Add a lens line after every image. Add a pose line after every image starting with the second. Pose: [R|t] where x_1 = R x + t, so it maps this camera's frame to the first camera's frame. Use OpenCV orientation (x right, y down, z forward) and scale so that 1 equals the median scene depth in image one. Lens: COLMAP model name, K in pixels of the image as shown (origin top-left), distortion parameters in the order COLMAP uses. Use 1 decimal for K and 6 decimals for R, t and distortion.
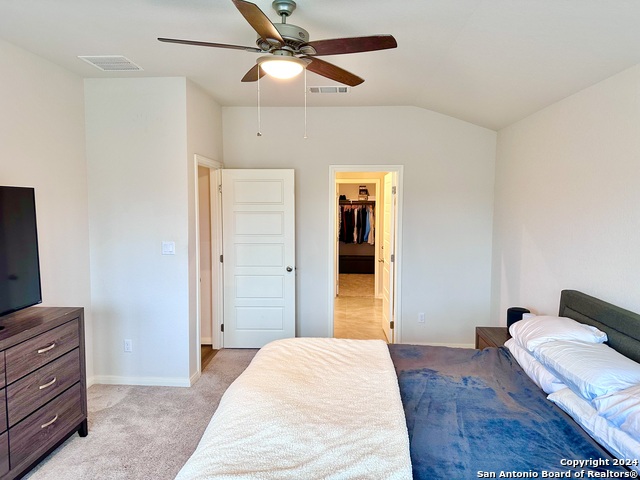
lens RADIAL K [[443.2, 0, 320.0], [0, 443.2, 240.9], [0, 0, 1]] dist [0.074428, -0.092670]
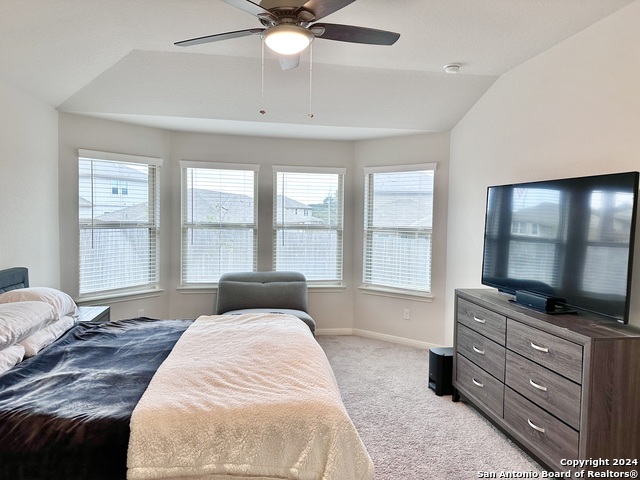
lens RADIAL K [[443.2, 0, 322.7], [0, 443.2, 240.0], [0, 0, 1]] dist [0.074428, -0.092670]
pose [[-0.973027, -0.004633, -0.230643, 0.052861], [-0.036691, 0.990180, 0.134901, -0.099865], [0.227753, 0.139725, -0.963642, 1.896997]]
